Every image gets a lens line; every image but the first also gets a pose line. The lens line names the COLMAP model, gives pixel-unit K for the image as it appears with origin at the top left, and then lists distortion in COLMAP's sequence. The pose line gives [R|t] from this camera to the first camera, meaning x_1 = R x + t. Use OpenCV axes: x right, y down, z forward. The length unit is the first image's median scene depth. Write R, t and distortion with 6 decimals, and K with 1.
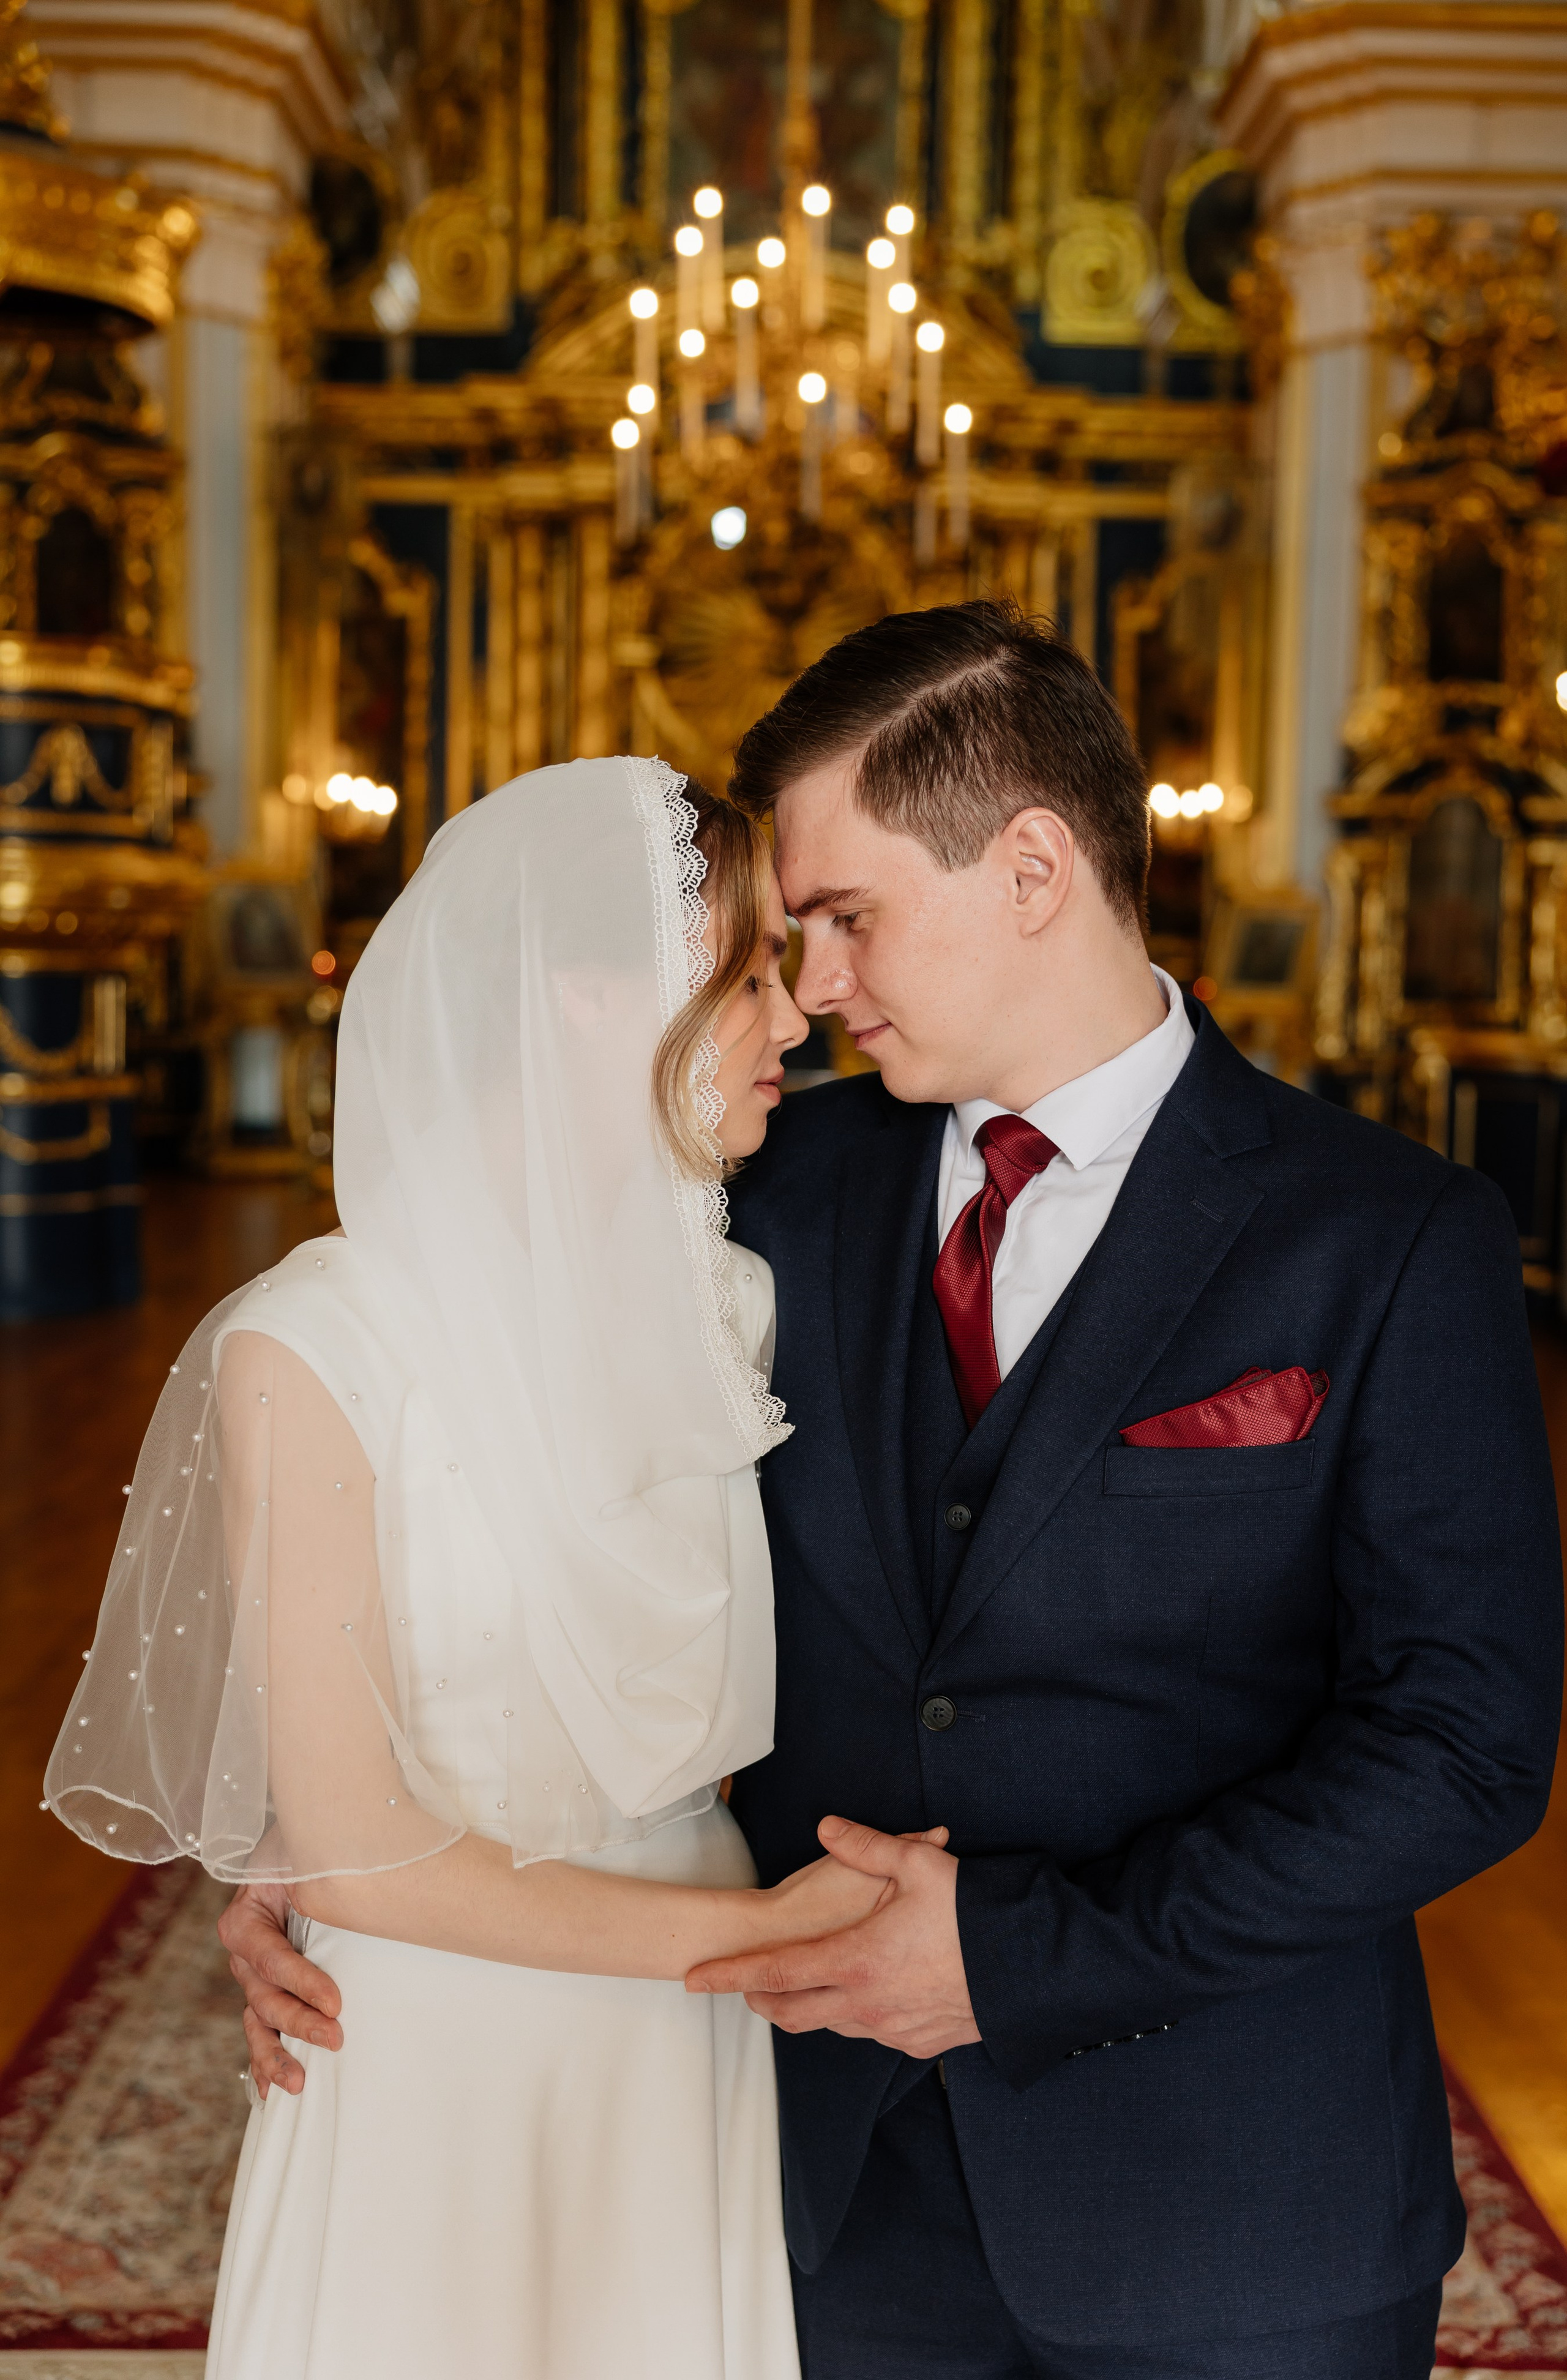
lens RADIAL K [[2728.1, 0, 759.2], [0, 2728.1, 1175.6], [0, 0, 1]] dist [0.096304, 0.000000]
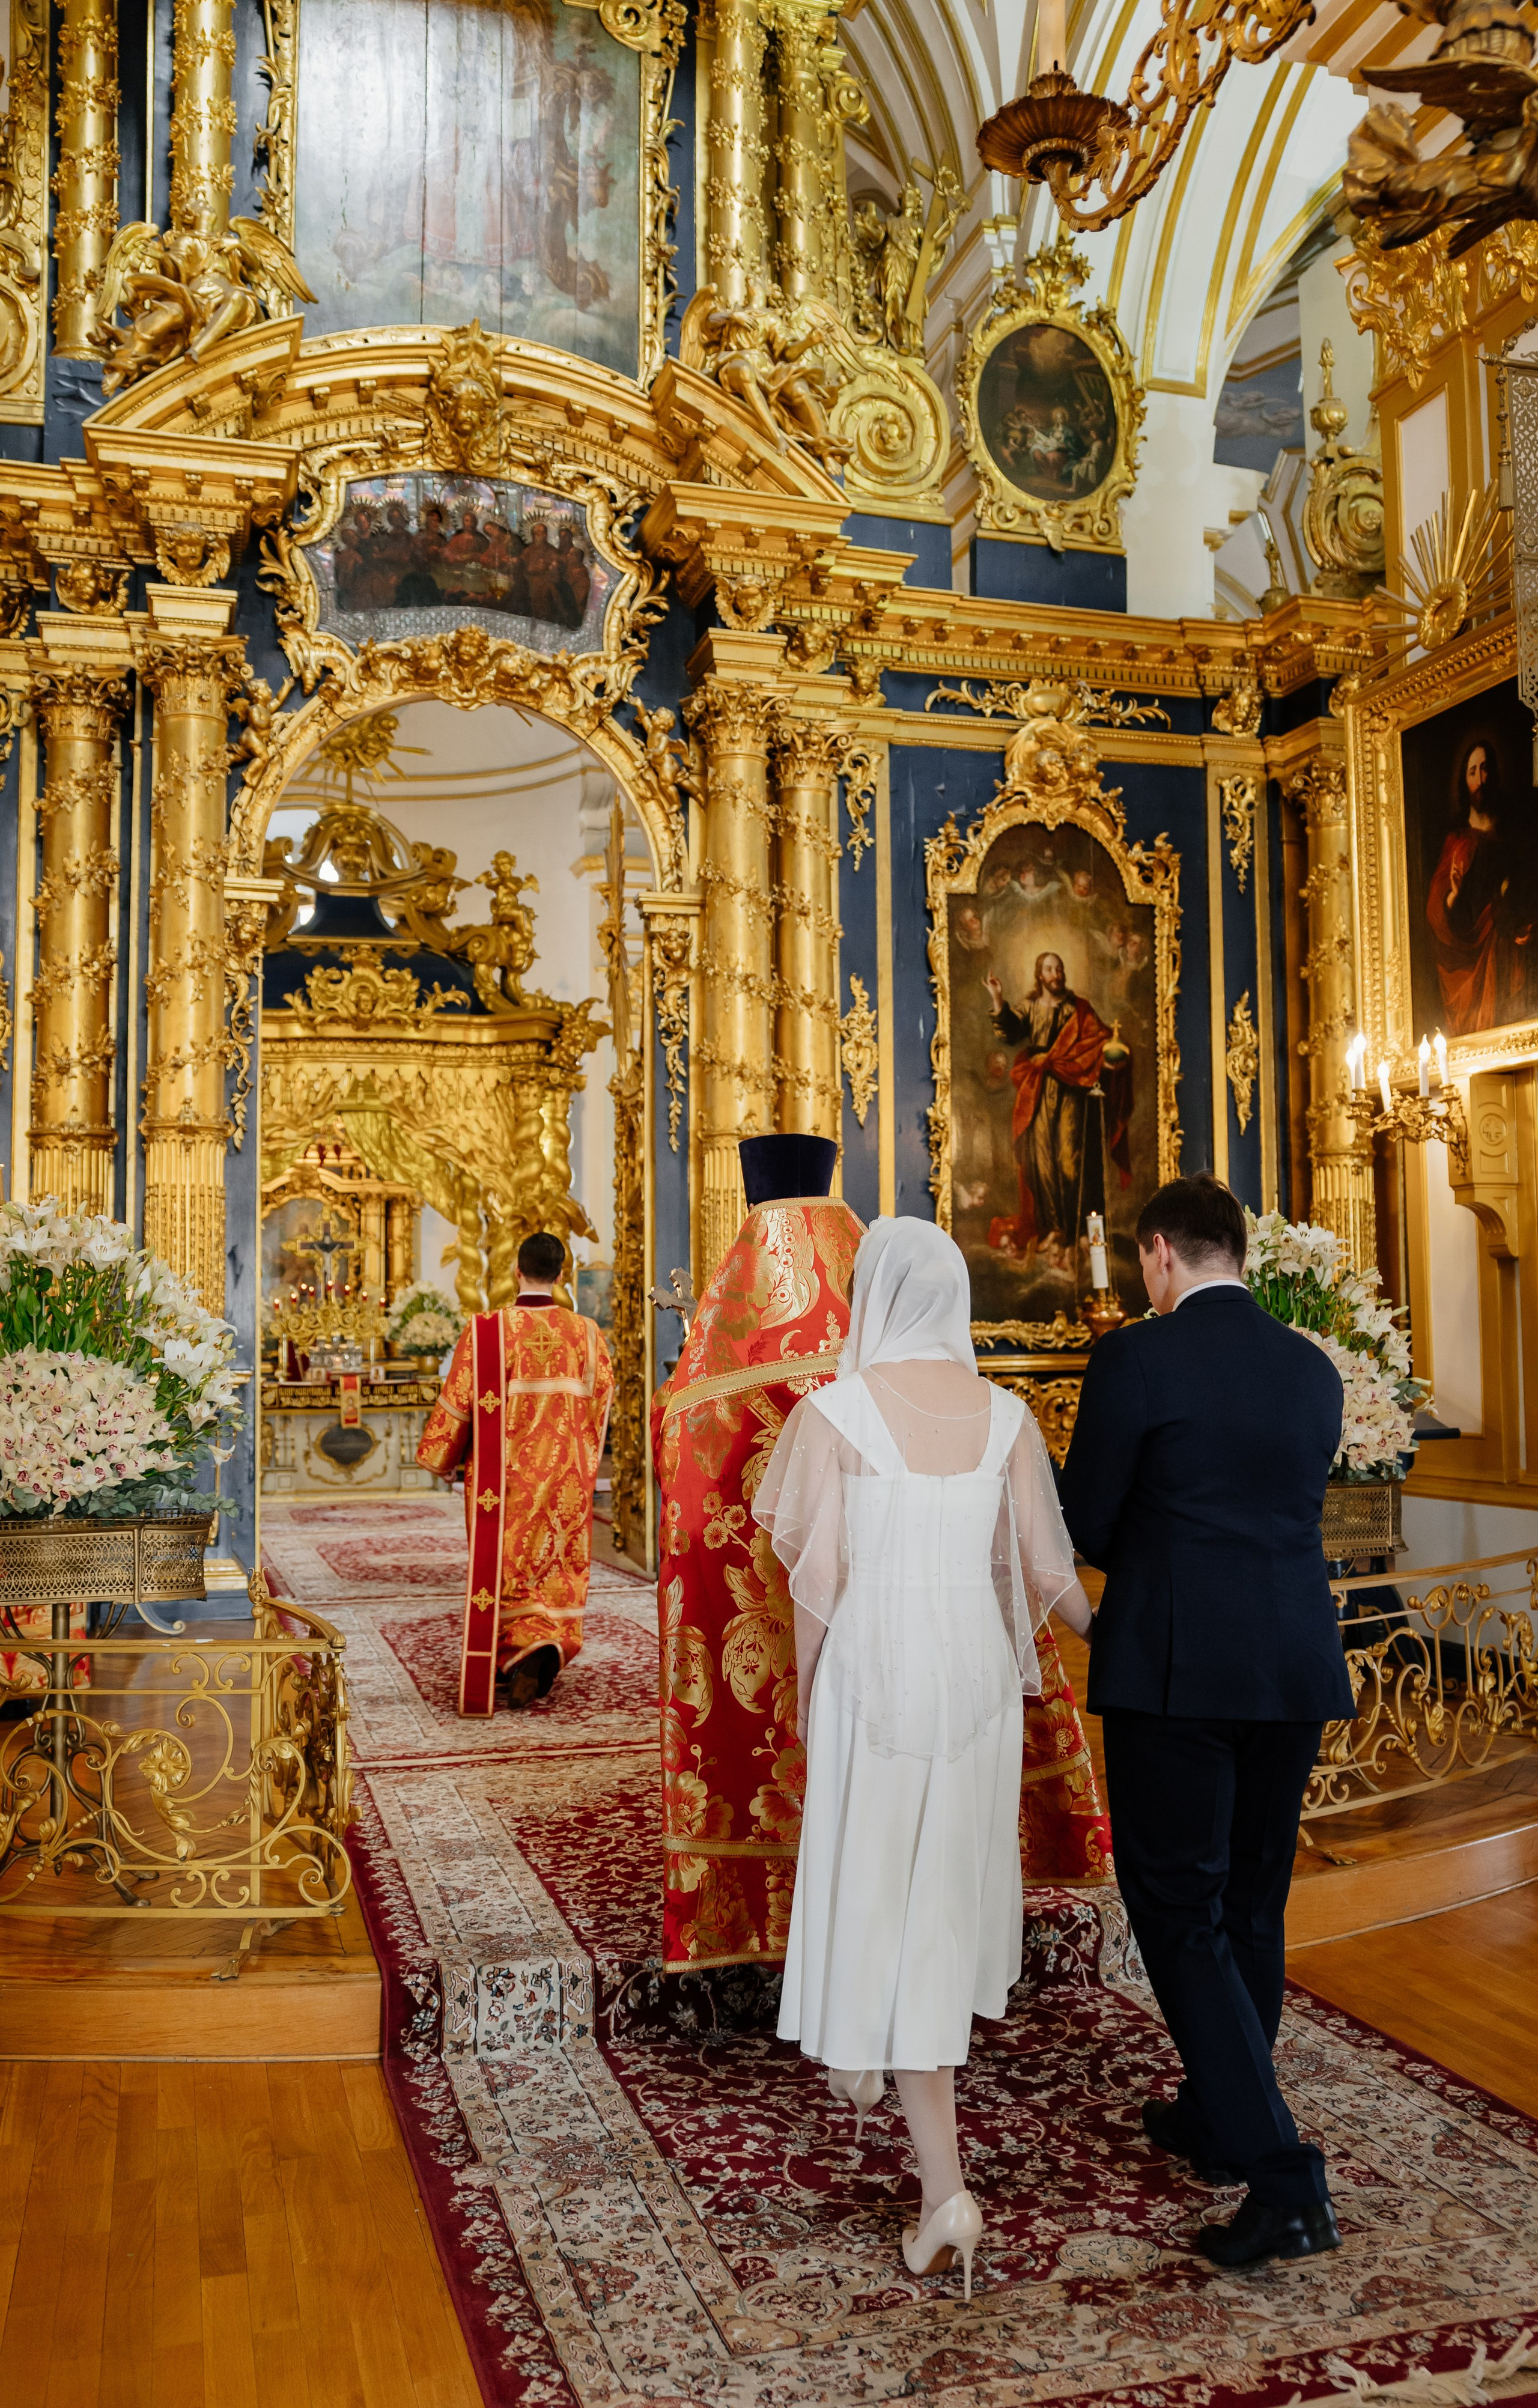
lens RADIAL K [[2041.3, 0, 766.8], [0, 2041.3, 1201.2], [0, 0, 1]] dist [-0.014497, 0.007540]
pose [[0.964694, -0.011705, 0.263115, -0.194945], [0.051168, 0.988307, -0.143639, -0.157808], [-0.258357, 0.152030, 0.954012, 1.831571]]
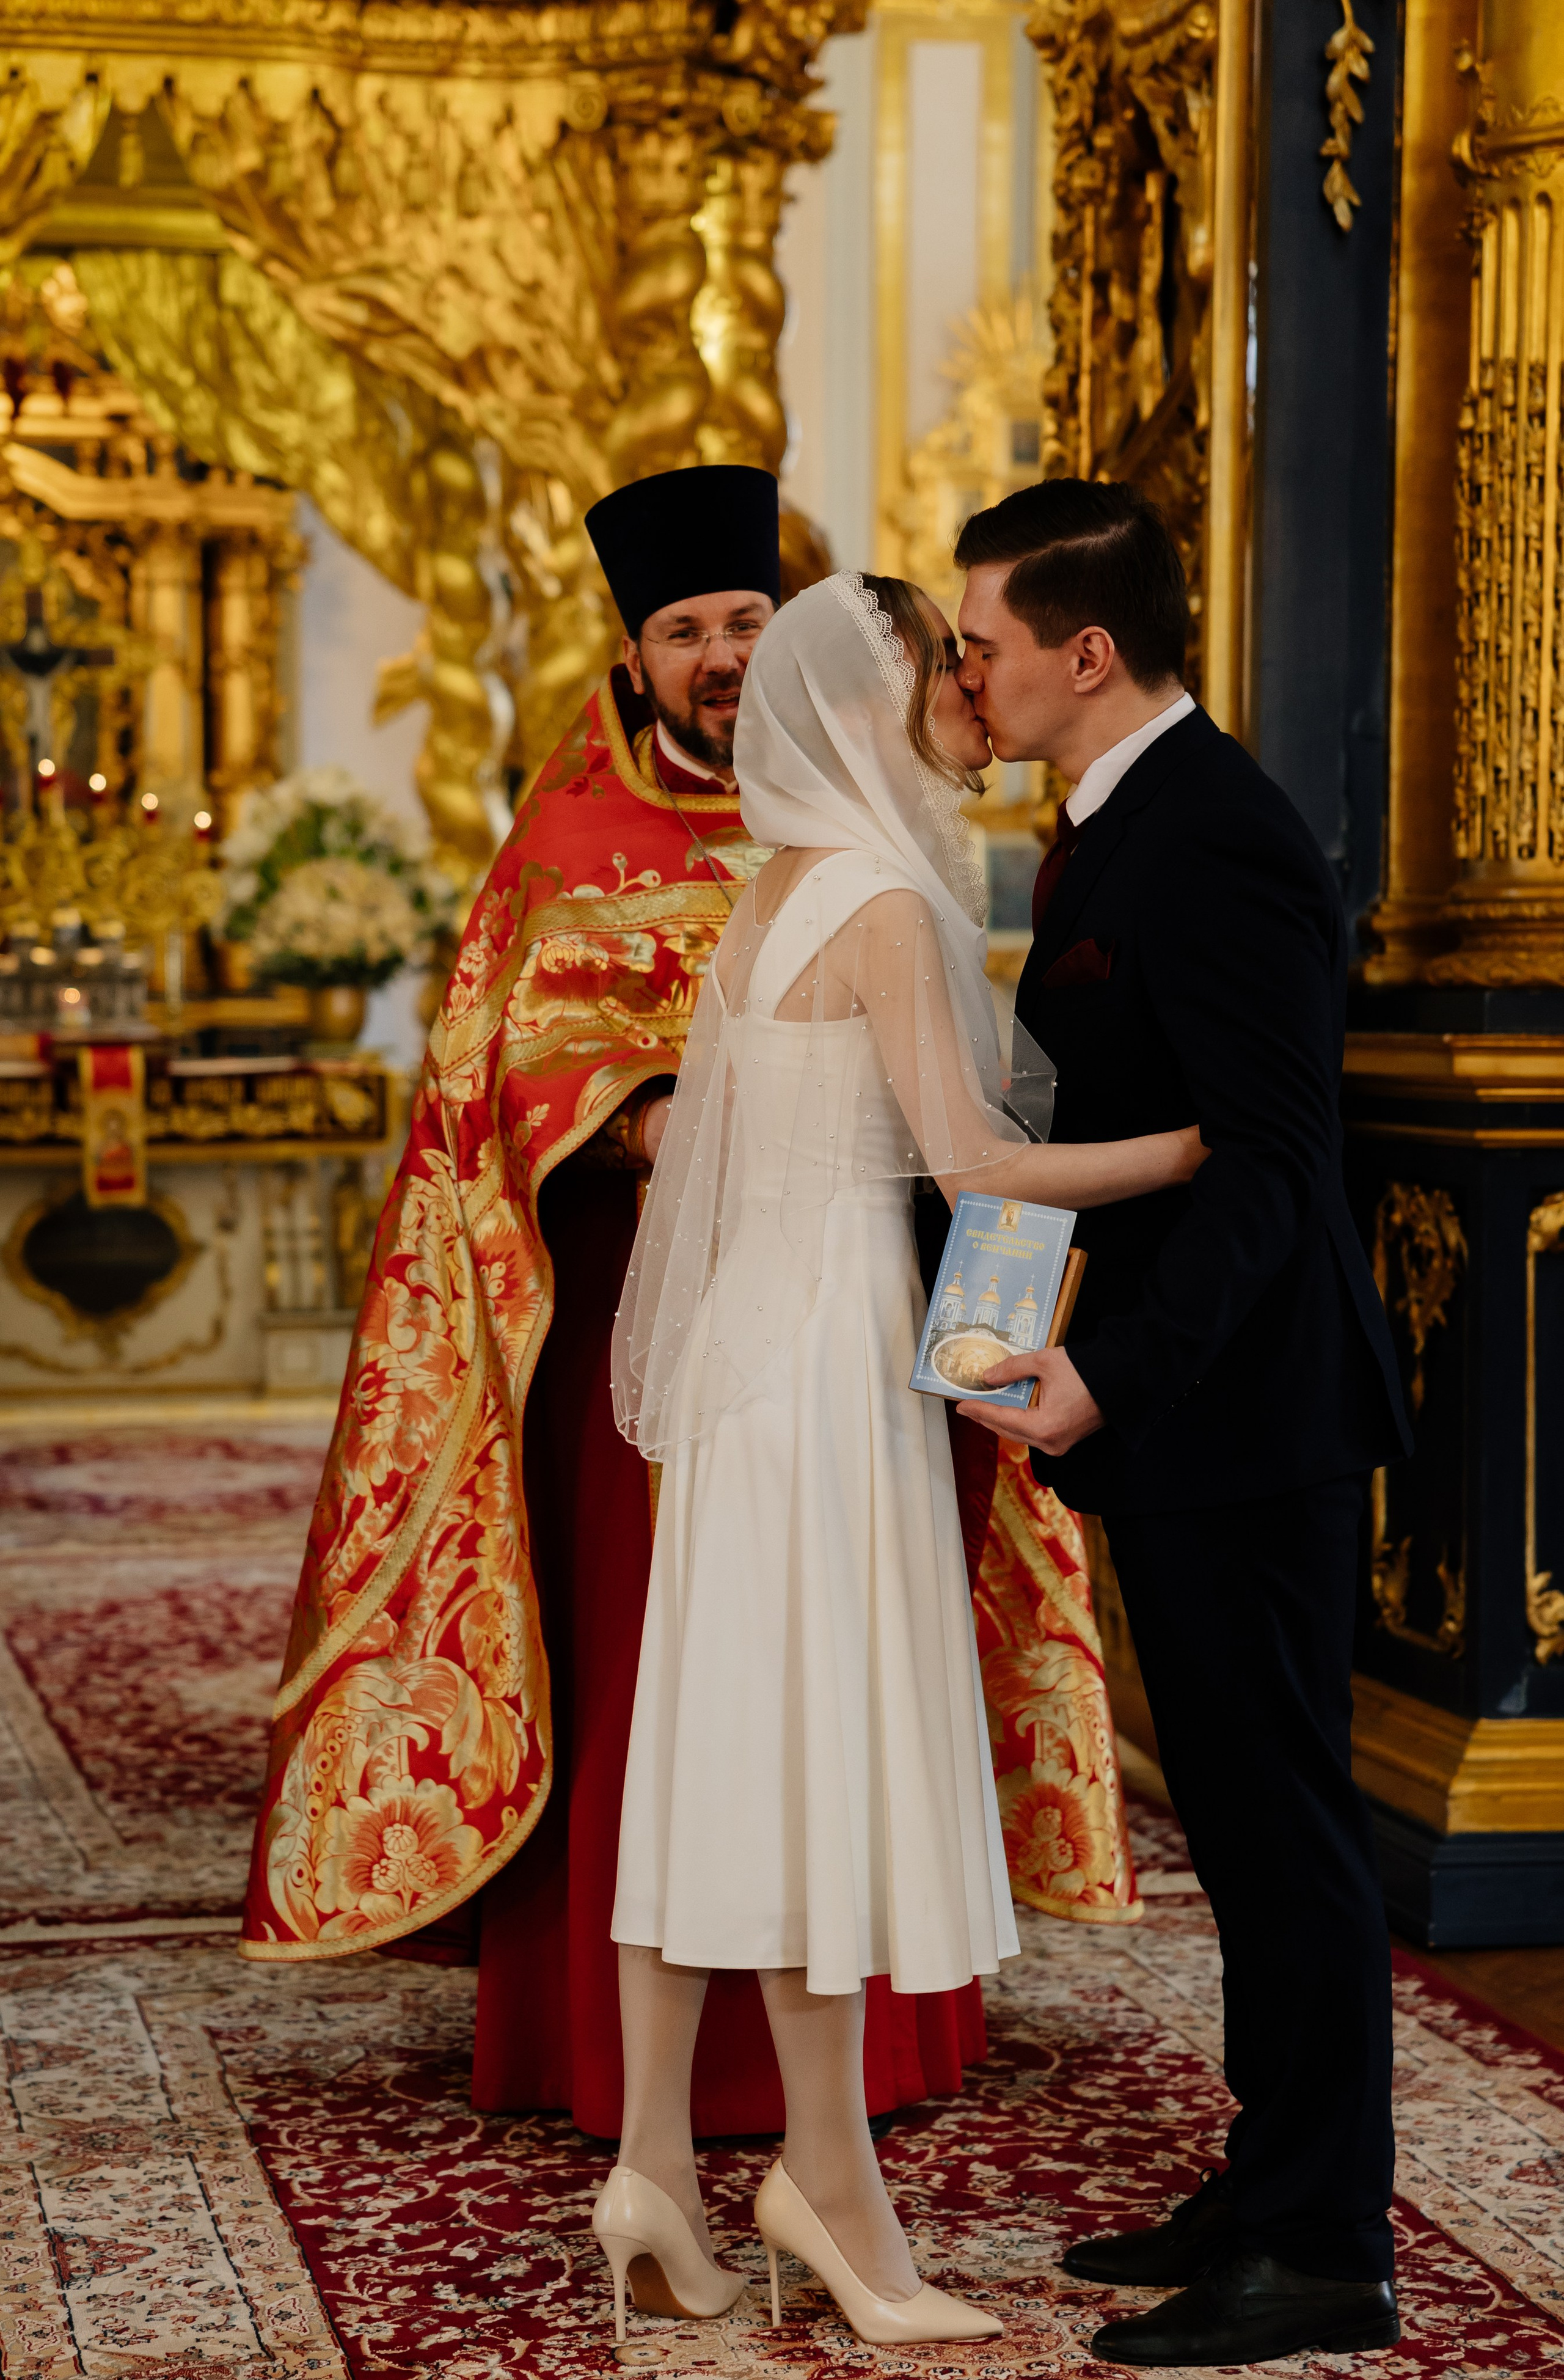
lens RADIAL K [[4974.5, 0, 782.0], [0, 4974.5, 1186.7], [0, 0, 1]] dist [0.240821, 0.000000]
pose [[0.980080, -0.026864, 0.196779, -0.174925], [0.033648, 0.998946, -0.031213, -0.188128], [-0.195733, 0.037212, 0.979951, 2.182241]]
